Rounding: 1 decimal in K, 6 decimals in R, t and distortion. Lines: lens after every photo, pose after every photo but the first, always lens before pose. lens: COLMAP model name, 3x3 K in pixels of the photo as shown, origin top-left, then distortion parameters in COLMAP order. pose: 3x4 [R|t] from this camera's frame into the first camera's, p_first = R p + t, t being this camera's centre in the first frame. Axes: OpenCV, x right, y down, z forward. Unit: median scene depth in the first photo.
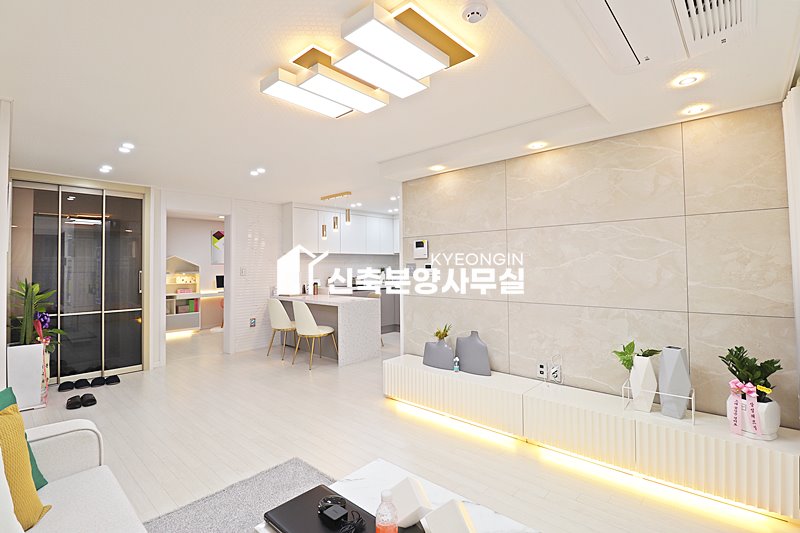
lens RADIAL K [[370.4, 0, 399.2], [0, 370.4, 258.9], [0, 0, 1]] dist [0.001767, -0.013299]
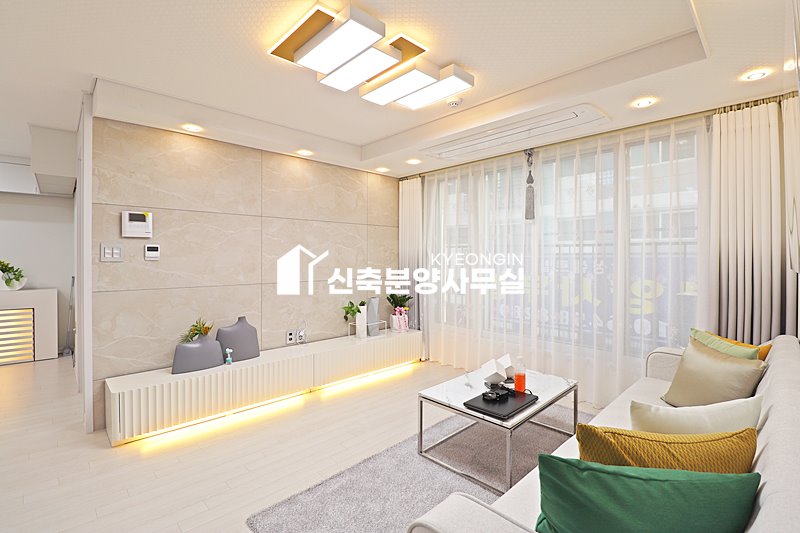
lens RADIAL K [[366.9, 0, 400.6], [0, 366.9, 259.3], [0, 0, 1]] dist [-0.000190, -0.013166]
pose [[0.065307, 0.005893, 0.997848, -0.746466], [-0.019705, 0.999795, -0.004614, 0.042428], [-0.997671, -0.019362, 0.065409, 0.539926]]
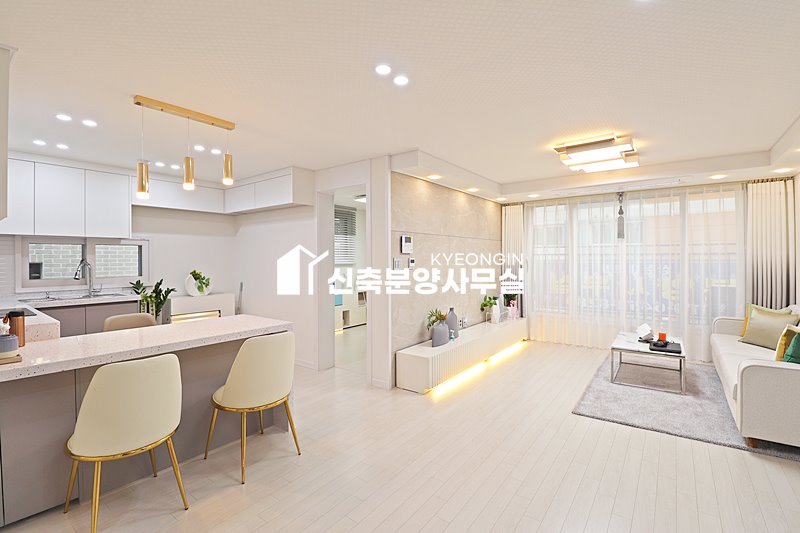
lens RADIAL K [[370.4, 0, 399.2], [0, 370.4, 258.9], [0, 0, 1]] dist [0.001767, -0.013299]
pose [[-0.097389, 0.010626, 0.995190, -1.174426], [-0.010400, 0.999878, -0.011694, 0.032746], [-0.995192, -0.011488, -0.097267, 1.363812]]
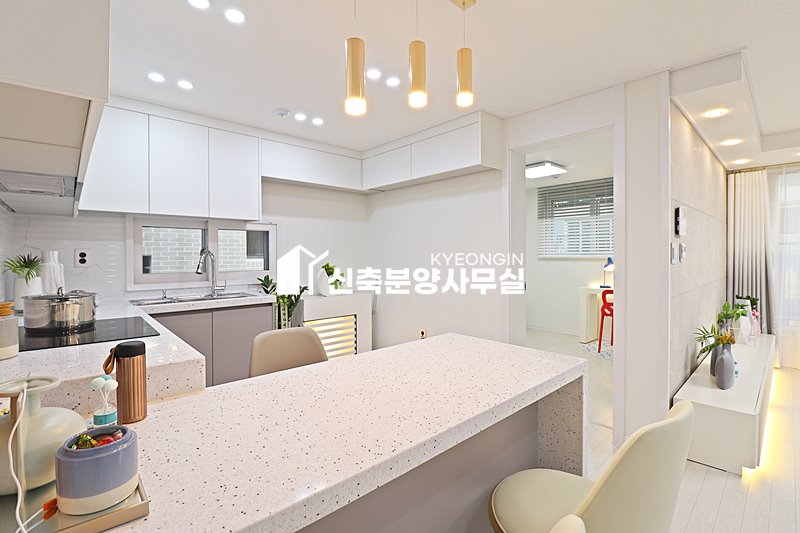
lens RADIAL K [[370.4, 0, 399.2], [0, 370.4, 258.9], [0, 0, 1]] dist [0.001767, -0.013299]
pose [[0.074774, 0.000168, 0.997200, -0.737380], [-0.012533, 0.999921, 0.000771, 0.053381], [-0.997122, -0.012556, 0.074771, 1.743682]]
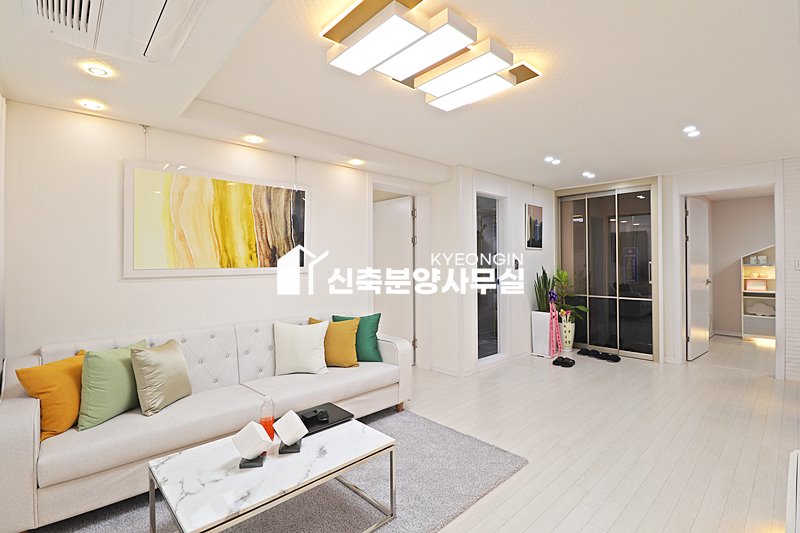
lens RADIAL K [[370.4, 0, 399.2], [0, 370.4, 258.9], [0, 0, 1]] dist [0.001767, -0.013299]
pose [[-0.076116, 0.003178, -0.997094, 0.542051], [0.021508, 0.999767, 0.001544, 0.014182], [0.996867, -0.021328, -0.076166, 0.603930]]
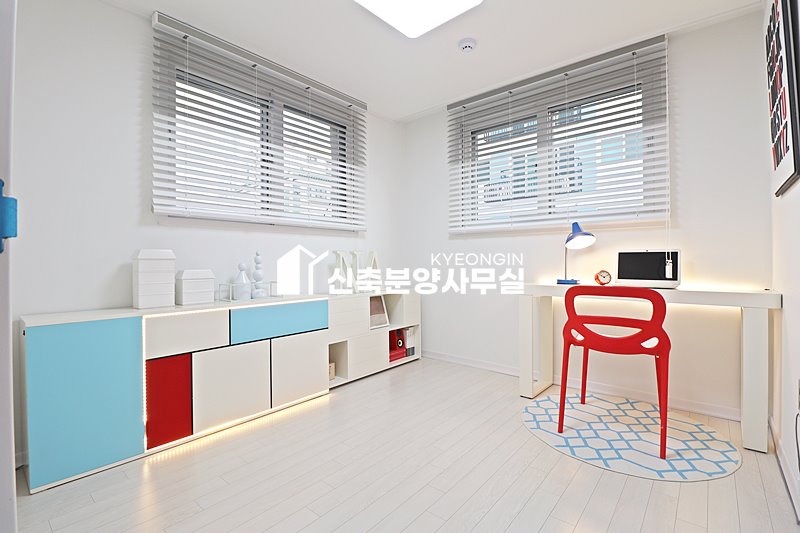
lens RADIAL K [[370.4, 0, 399.2], [0, 370.4, 258.9], [0, 0, 1]] dist [0.001767, -0.013299]
pose [[-0.041516, 0.013754, 0.999043, 0.176944], [-0.011537, 0.999832, -0.014244, 0.132901], [-0.999071, -0.012117, -0.041351, 1.355603]]
